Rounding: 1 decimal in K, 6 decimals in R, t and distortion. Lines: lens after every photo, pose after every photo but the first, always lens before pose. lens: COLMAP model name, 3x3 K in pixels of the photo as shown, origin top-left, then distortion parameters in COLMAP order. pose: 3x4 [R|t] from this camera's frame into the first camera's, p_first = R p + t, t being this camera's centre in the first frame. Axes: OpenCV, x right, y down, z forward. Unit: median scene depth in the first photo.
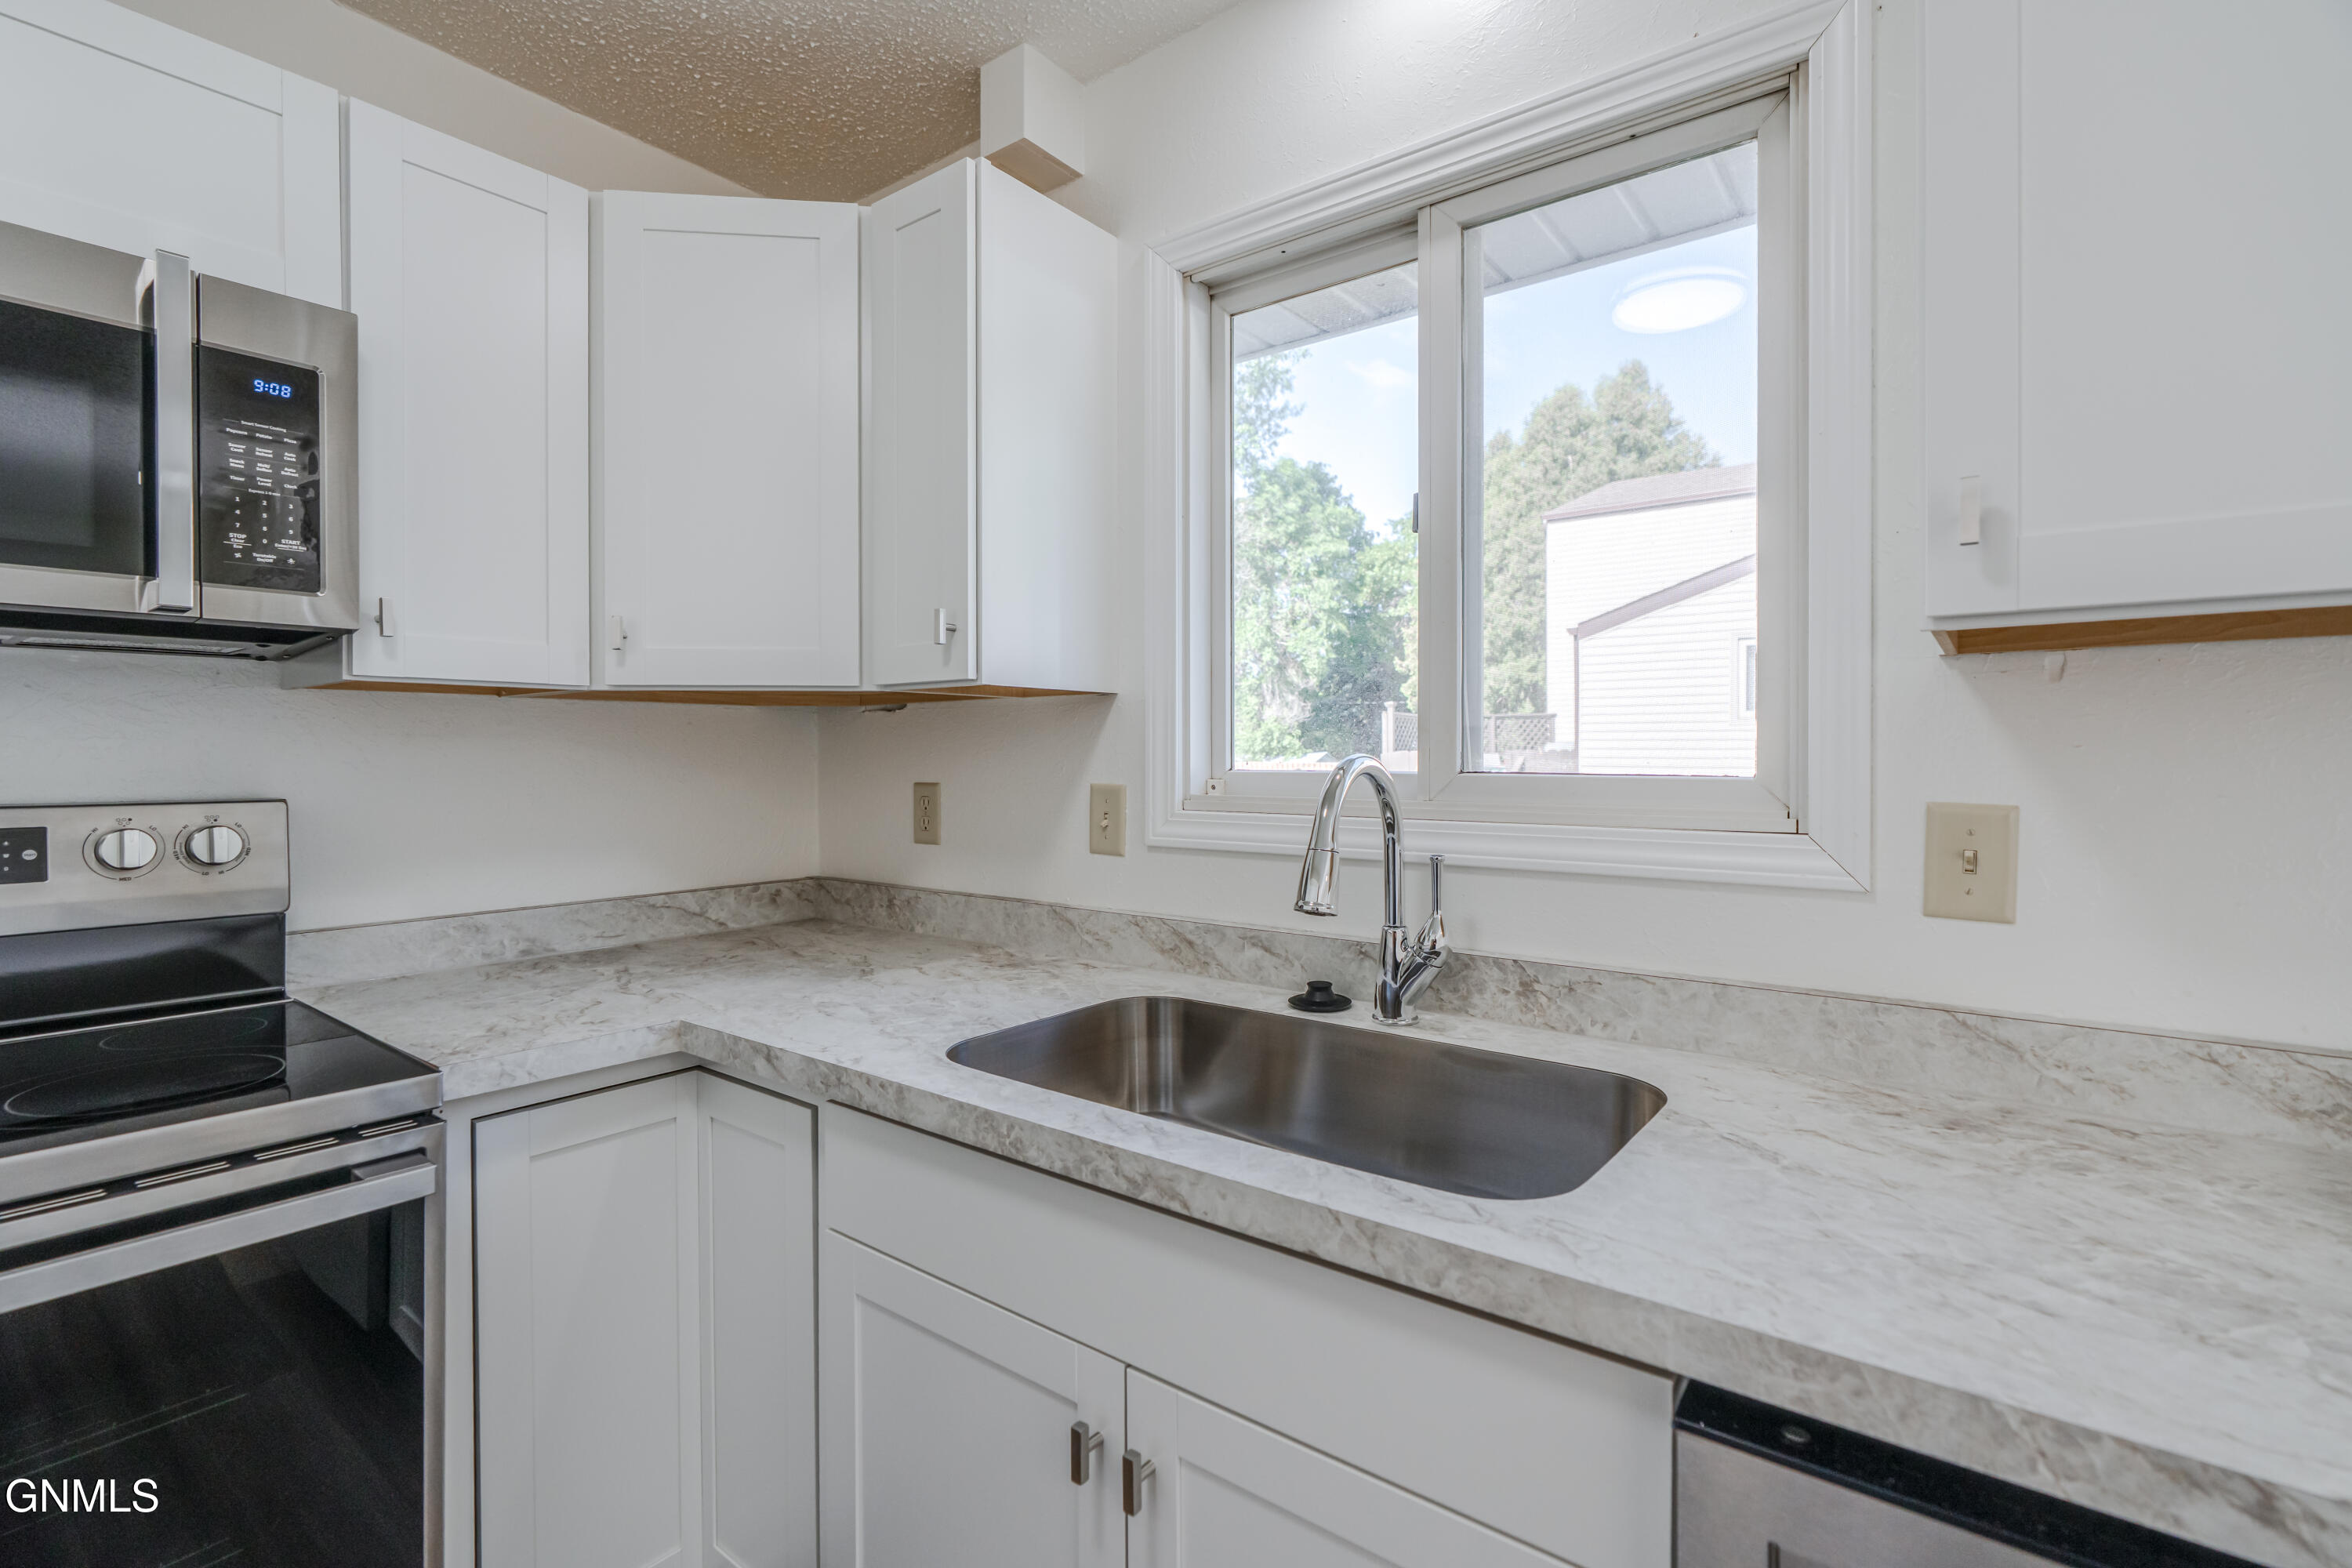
lens RADIAL K [[1076.5, 0, 1174.9], [0, 1076.5, 752.0], [0, 0, 1]] dist [-0.004998, 0.003363]
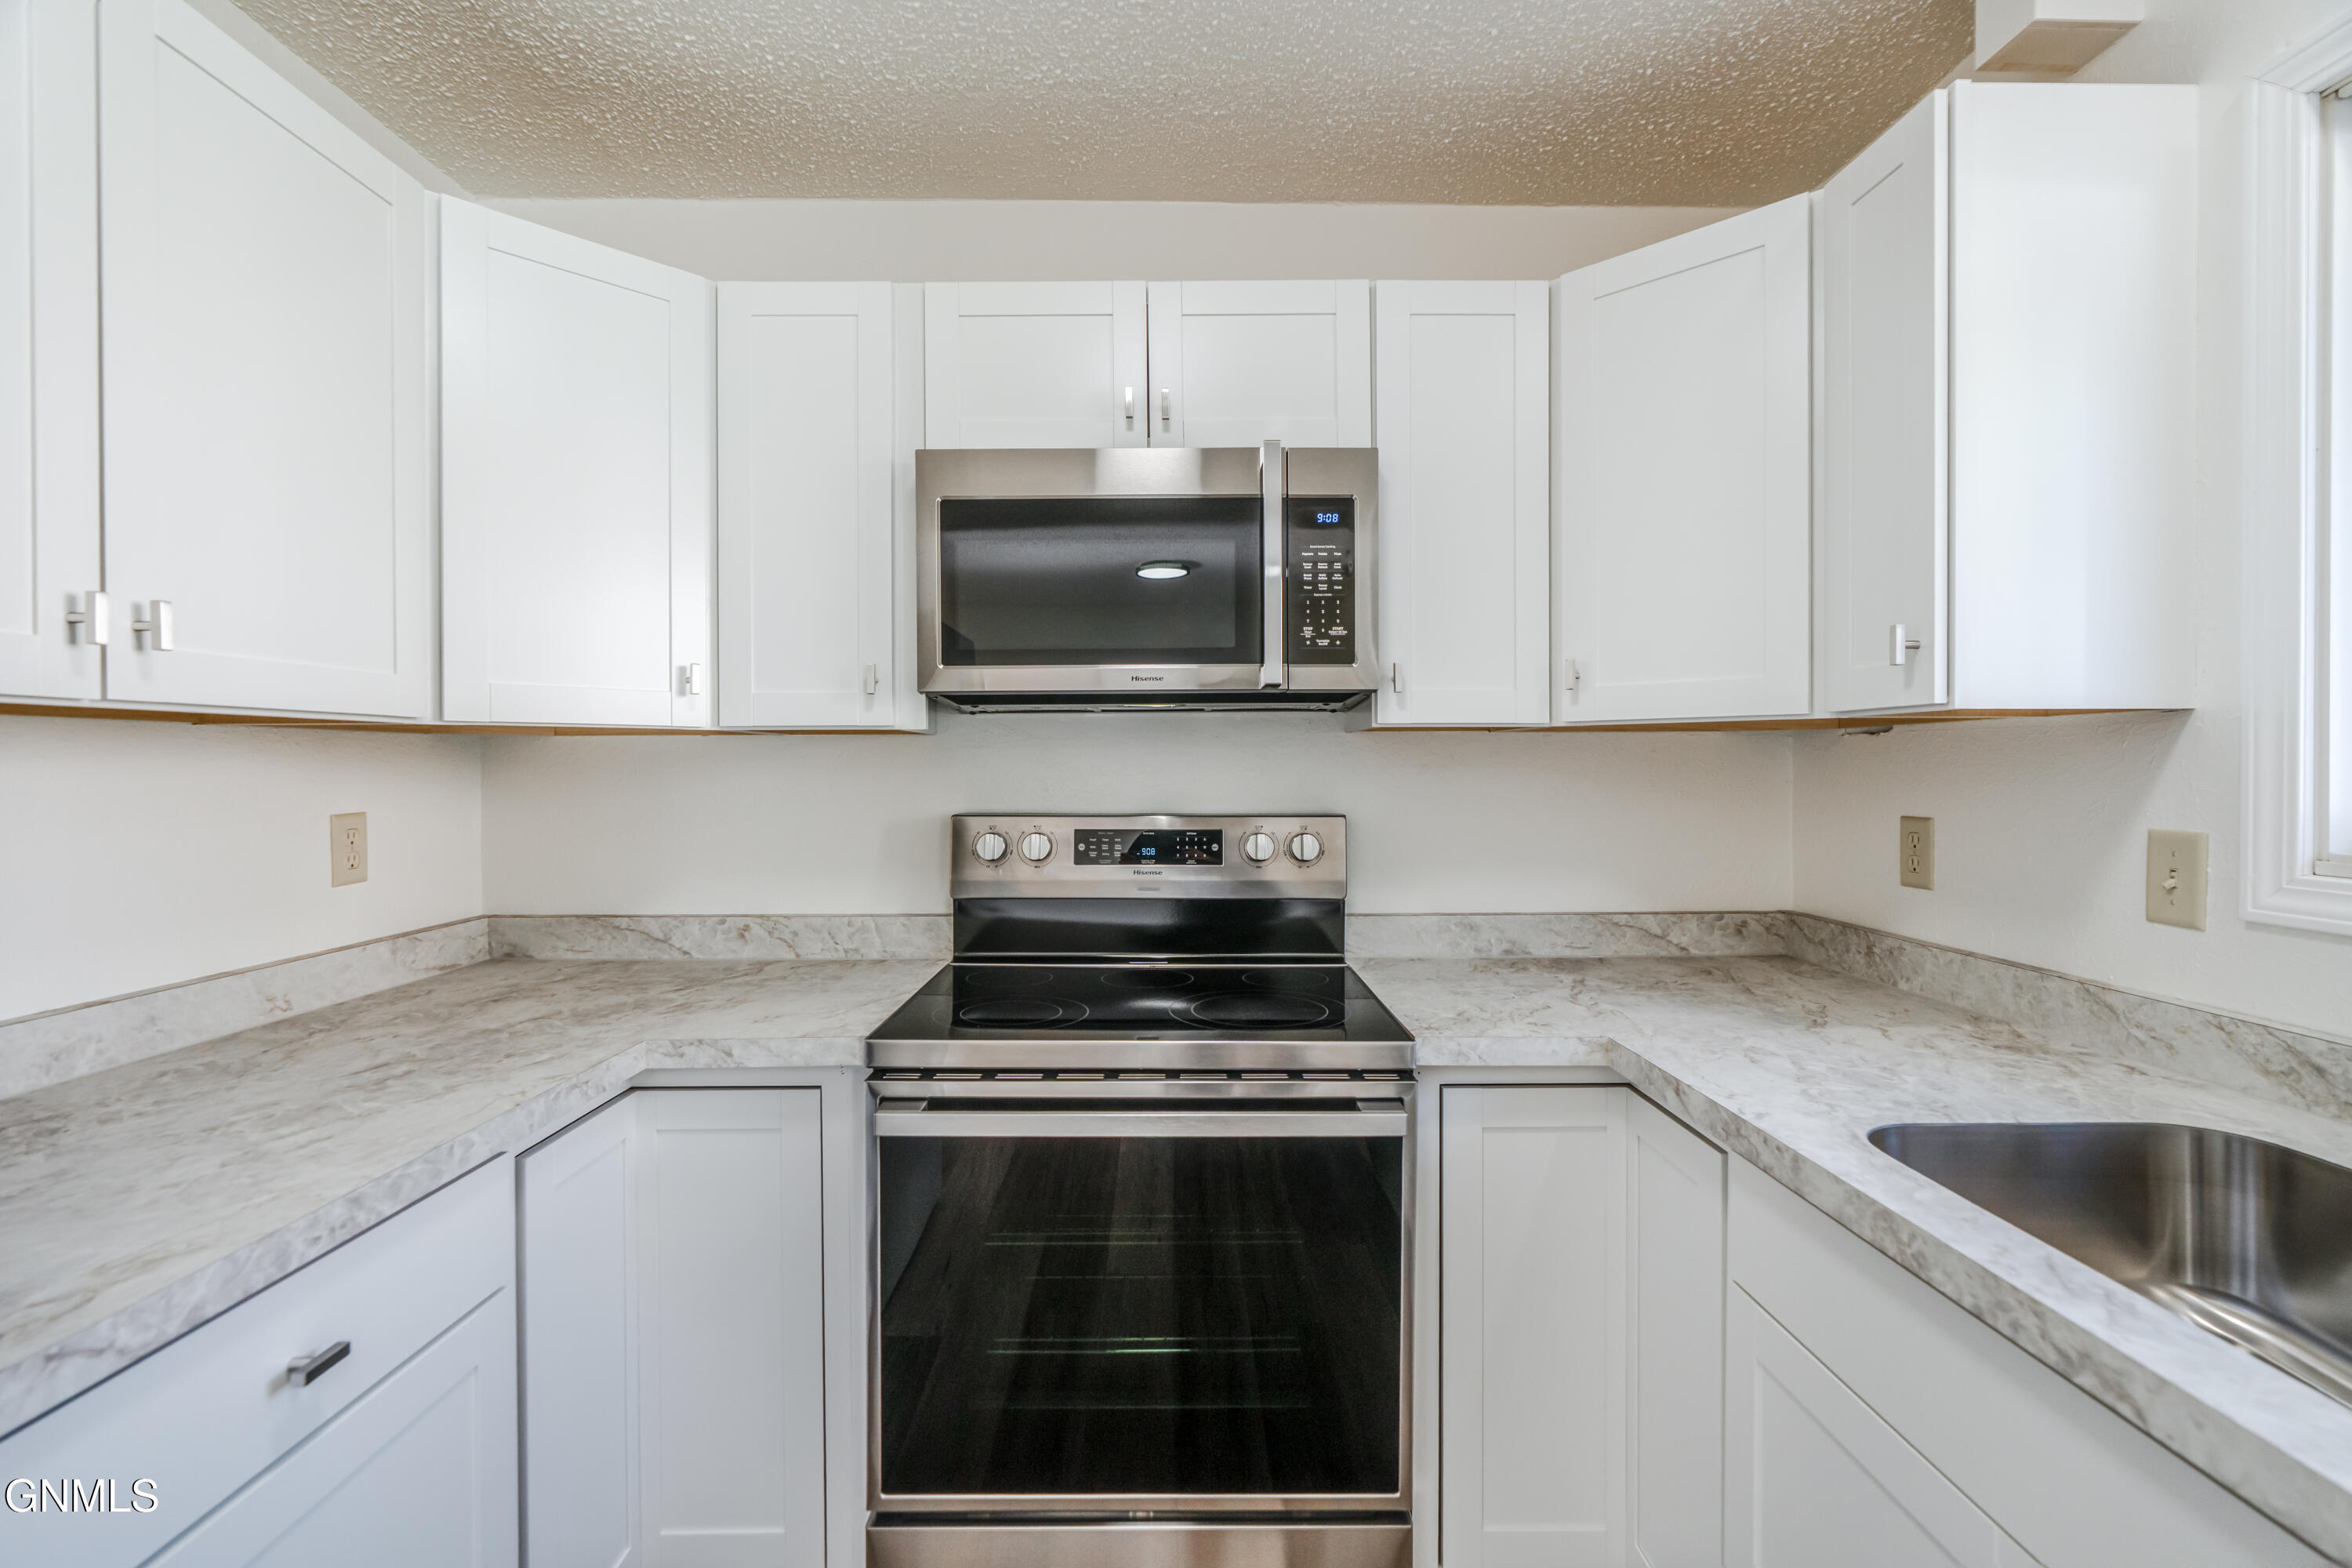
lens RADIAL K [[1076.5, 0, 1192.1], [0, 1076.5, 772.7], [0, 0, 1]] dist [-0.004998, 0.003363]
pose [[0.627713, 0.005858, -0.778423, 0.117691], [0.003467, 0.999941, 0.010321, -0.028068], [0.778437, -0.009177, 0.627656, 0.003687]]
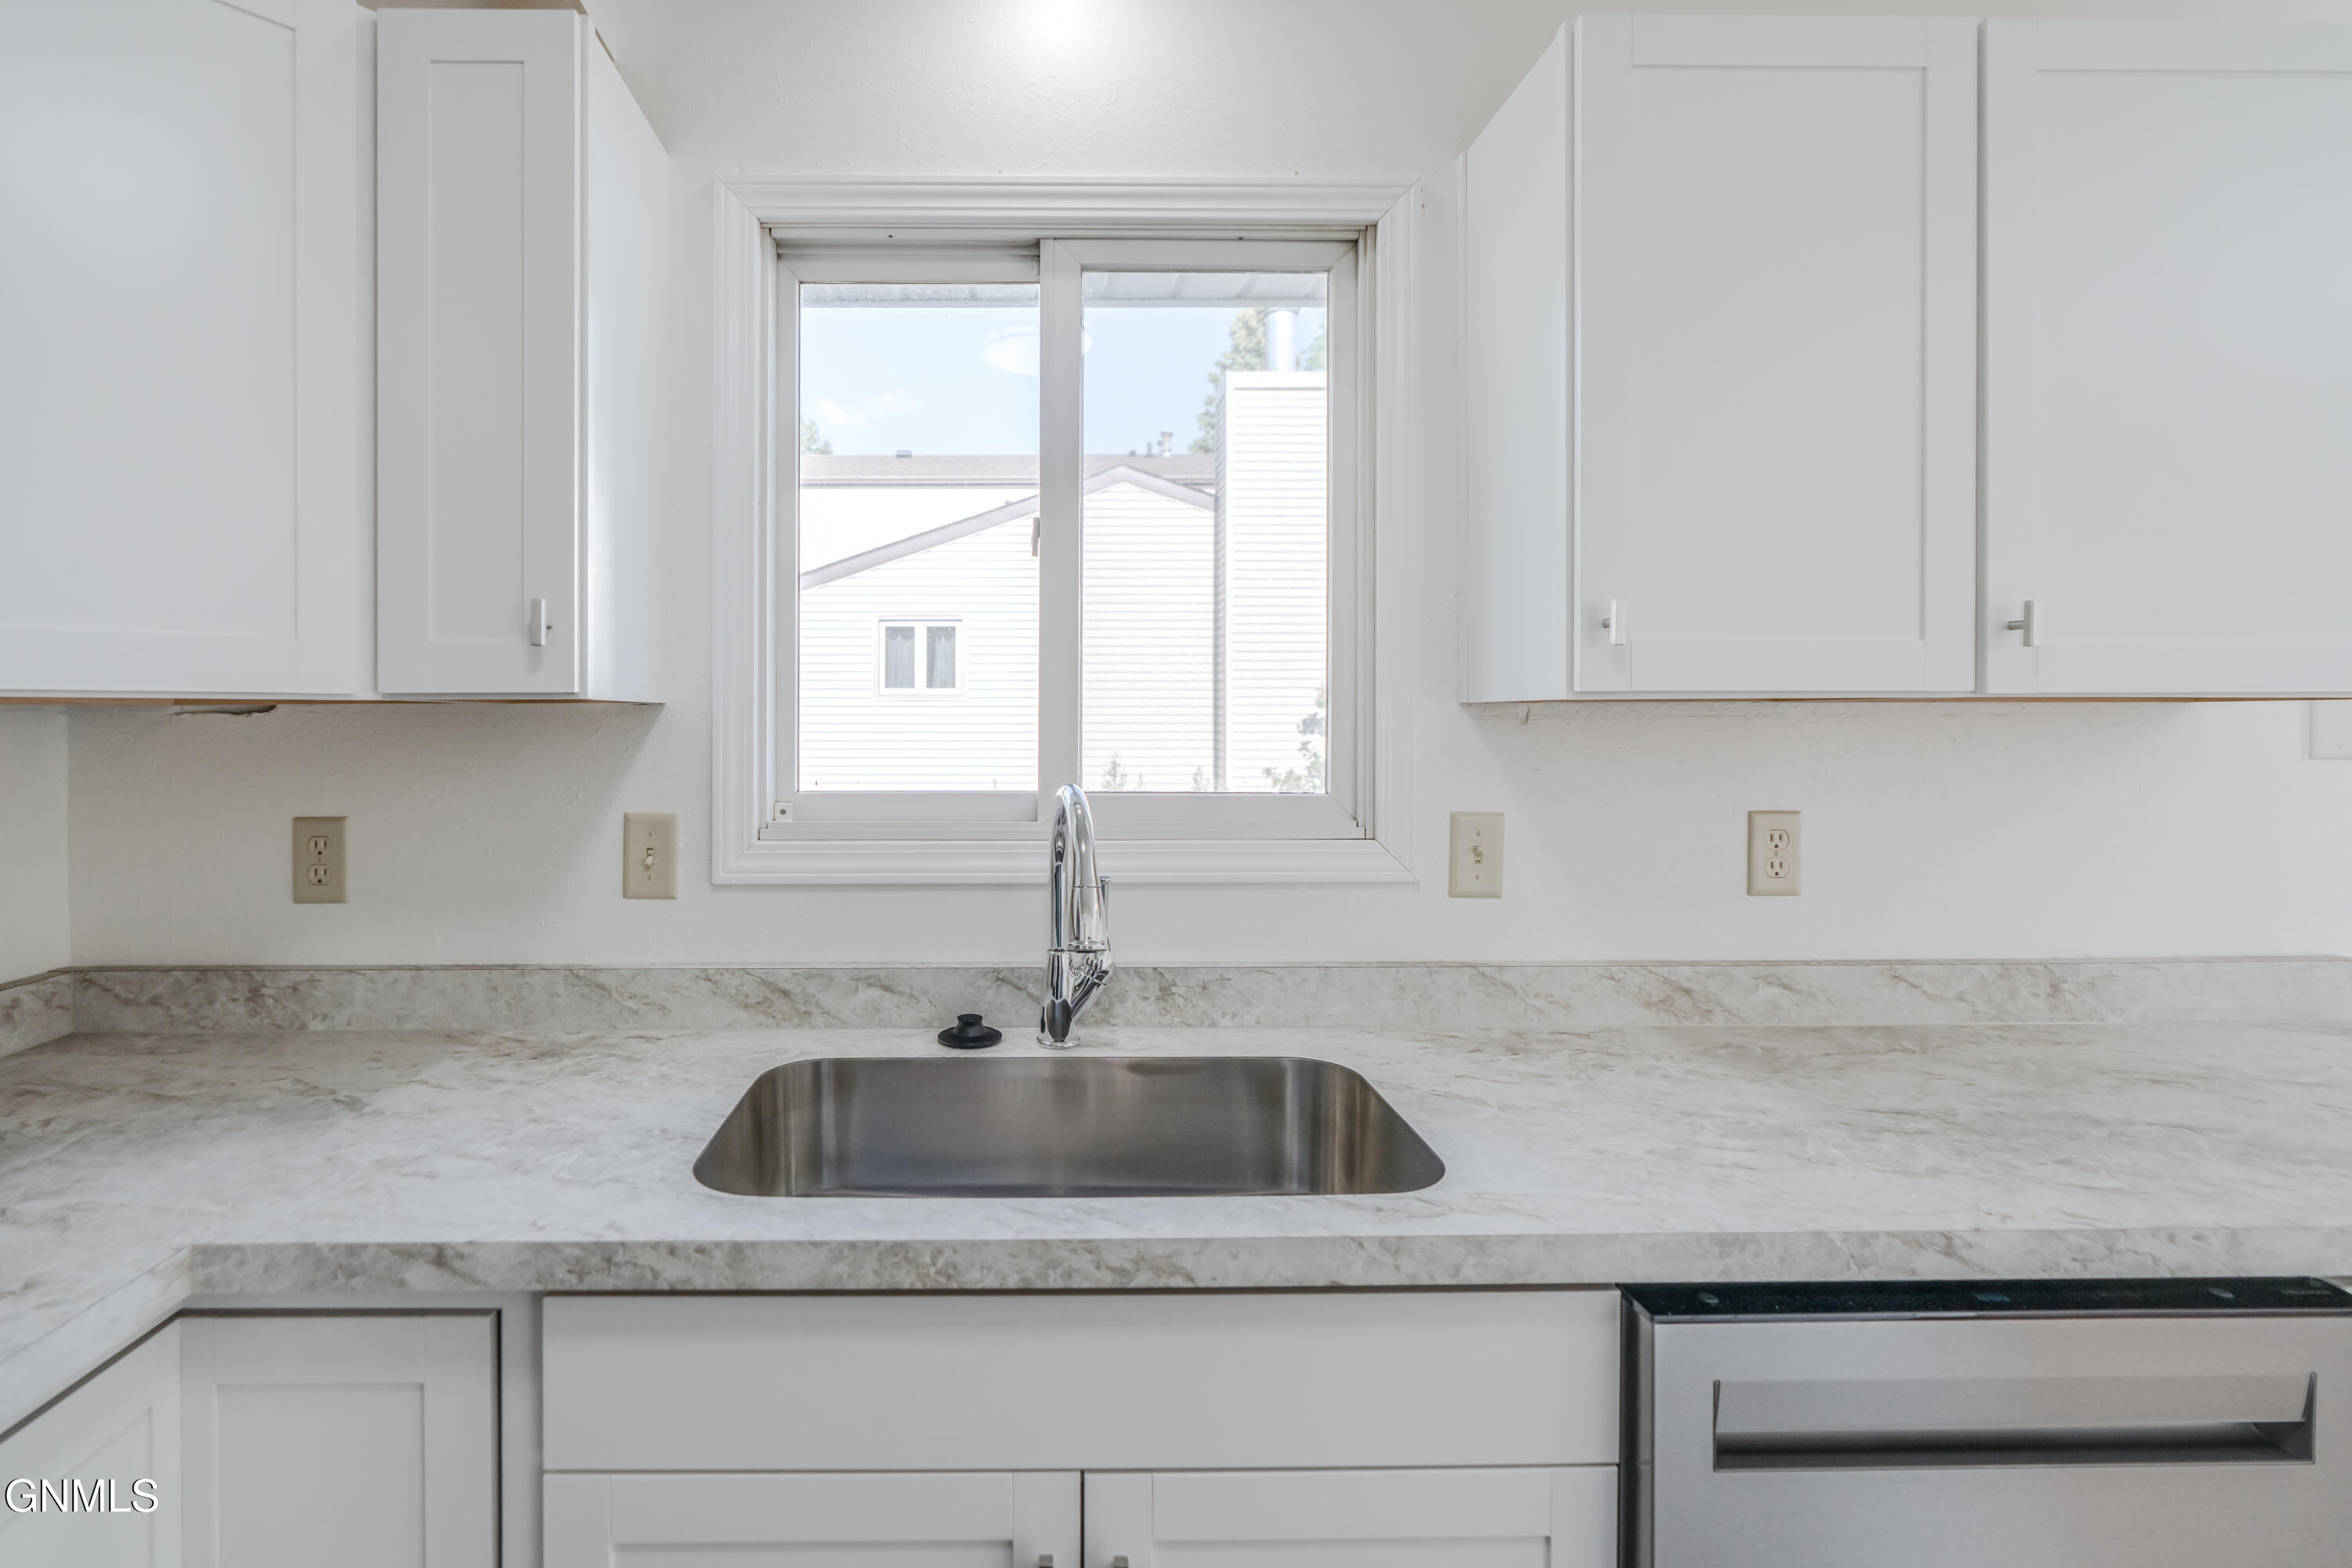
lens RADIAL K [[1138.4, 0, 1031.1], [0, 1138.4, 719.8], [0, 0, 1]] dist [-0.009685, 0.003224]
pose [[0.782993, -0.003462, 0.622021, -0.498999], [-0.003172, 0.999949, 0.009560, -0.068152], [-0.622022, -0.009458, 0.782942, 0.181030]]
